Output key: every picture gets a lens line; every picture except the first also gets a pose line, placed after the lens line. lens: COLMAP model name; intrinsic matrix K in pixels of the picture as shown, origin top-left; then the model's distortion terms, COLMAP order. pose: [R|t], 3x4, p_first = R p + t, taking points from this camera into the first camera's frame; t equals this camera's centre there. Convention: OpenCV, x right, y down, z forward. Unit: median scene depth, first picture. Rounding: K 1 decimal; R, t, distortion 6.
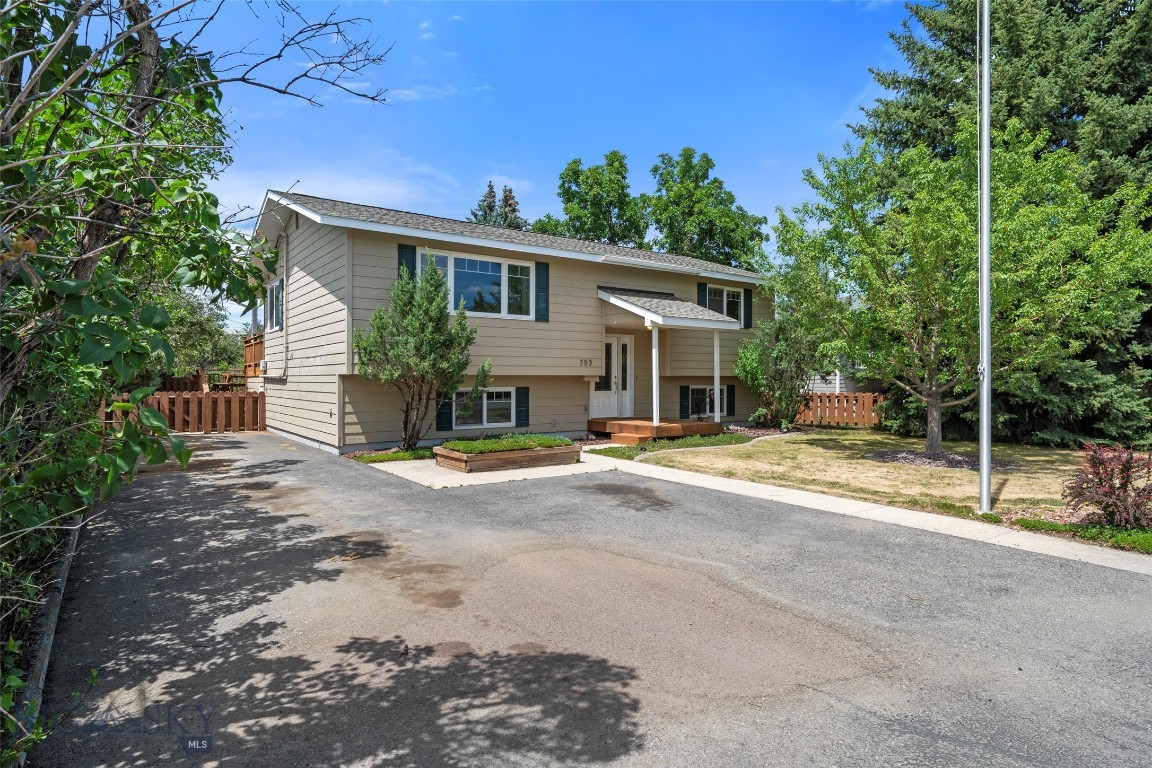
lens RADIAL K [[624.7, 0, 576.0], [0, 624.7, 384.0], [0, 0, 1]] dist [-0.001579, -0.000044]
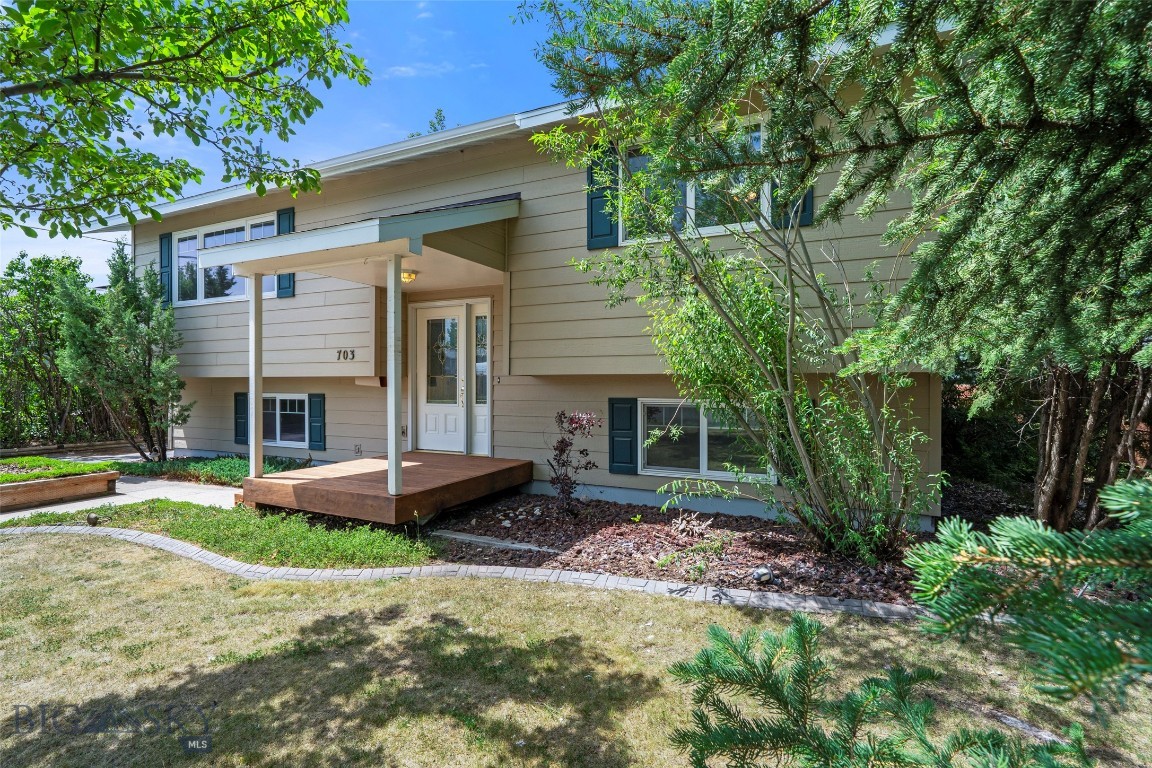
lens RADIAL K [[542.6, 0, 576.0], [0, 542.6, 384.0], [0, 0, 1]] dist [0.001673, 0.000418]
pose [[0.479856, 0.004181, -0.877337, 0.582702], [-0.005141, 0.999985, 0.001954, -0.008687], [0.877332, 0.003573, 0.479870, 0.950785]]
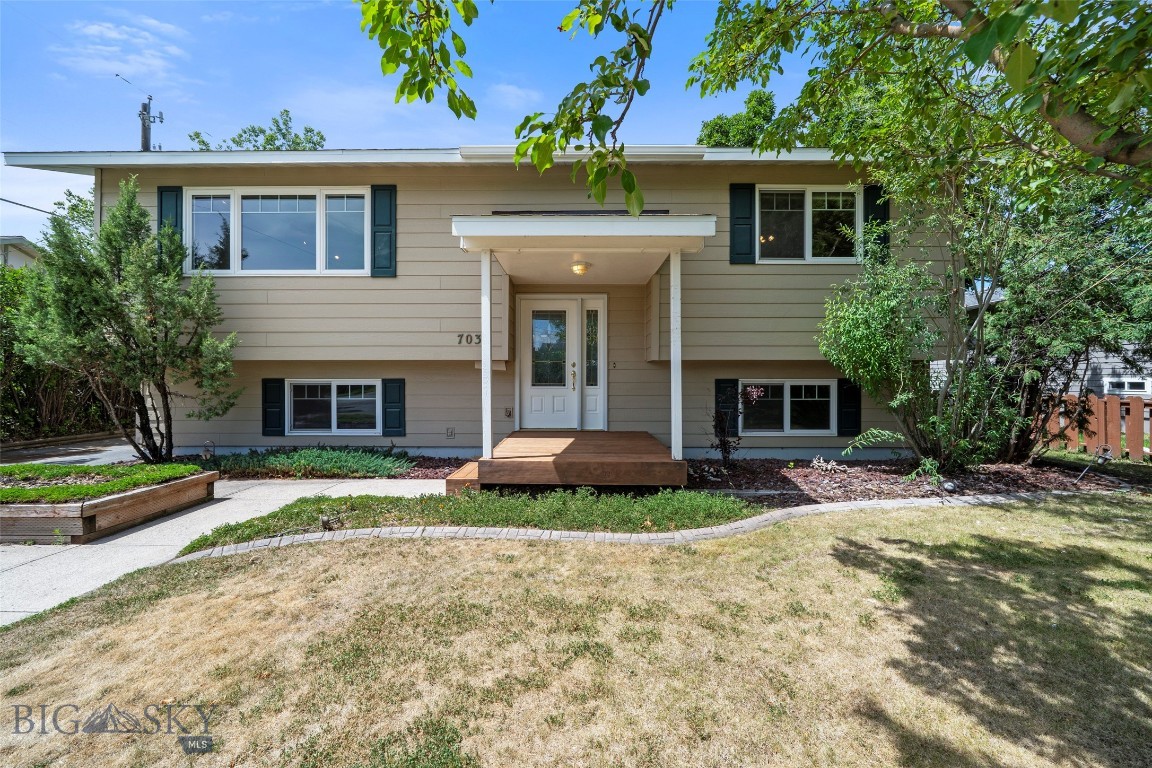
lens RADIAL K [[434.4, 0, 577.6], [0, 434.4, 378.3], [0, 0, 1]] dist [-0.006774, -0.000223]
pose [[0.809083, 0.001555, -0.587692, 0.354554], [-0.004431, 0.999984, -0.003455, 0.005061], [0.587677, 0.005399, 0.809078, 0.723276]]
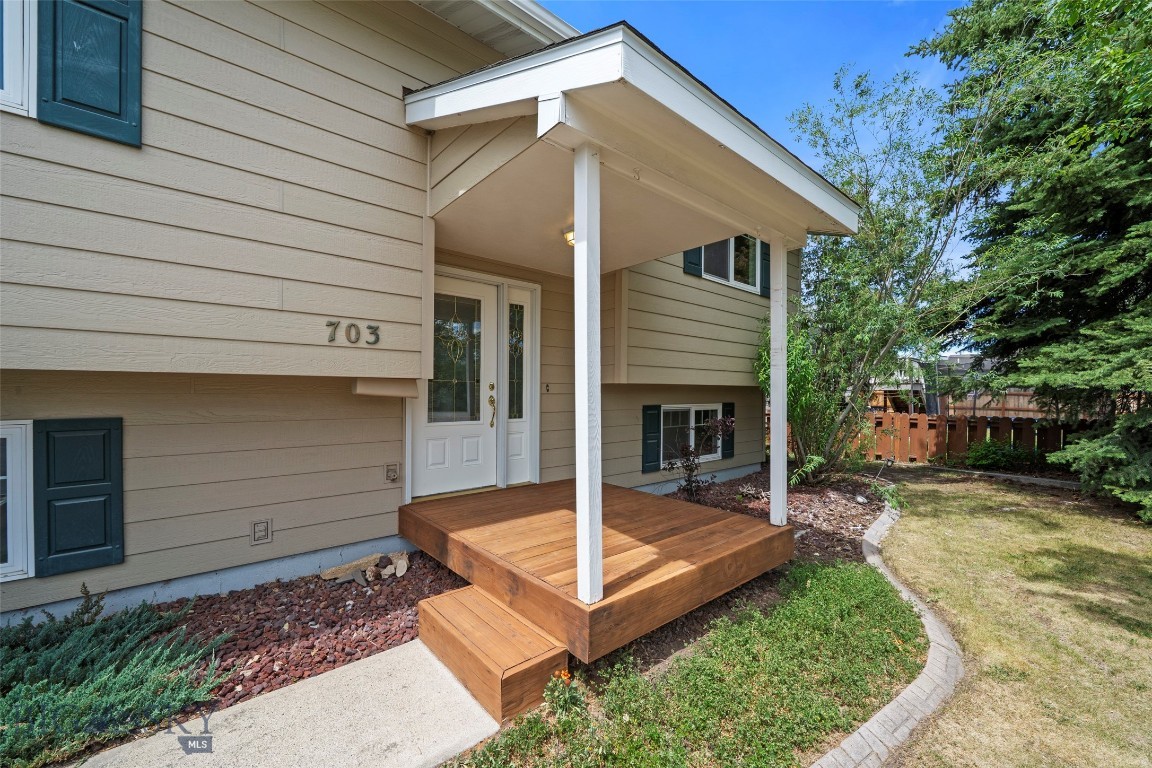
lens RADIAL K [[443.0, 0, 573.5], [0, 443.0, 394.7], [0, 0, 1]] dist [-0.005616, -0.000179]
pose [[0.996926, 0.005838, 0.078128, 0.103308], [-0.006052, 0.999979, 0.002506, -0.006794], [-0.078111, -0.002971, 0.996940, 0.791284]]
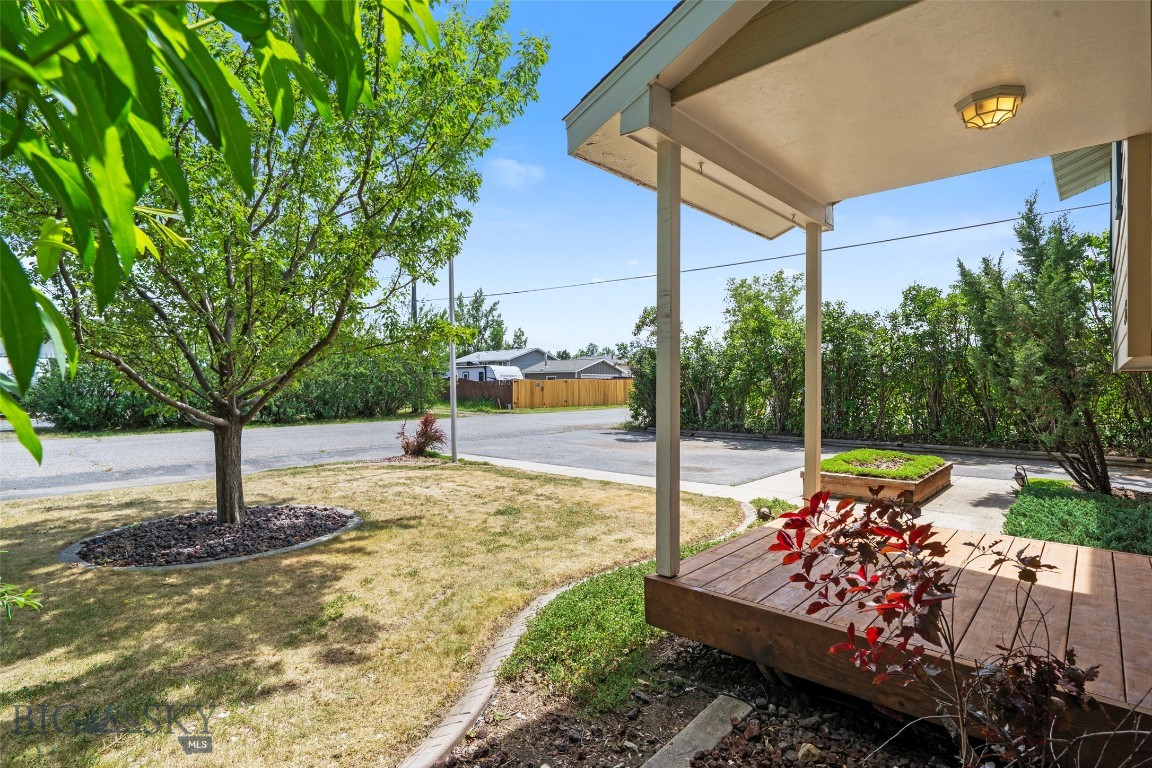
lens RADIAL K [[563.6, 0, 576.0], [0, 563.6, 384.0], [0, 0, 1]] dist [0.000363, -0.000199]
pose [[-0.981870, 0.001853, -0.189549, 0.298715], [0.002006, 0.999998, -0.000617, -0.004458], [0.189547, -0.000986, -0.981871, 1.201209]]
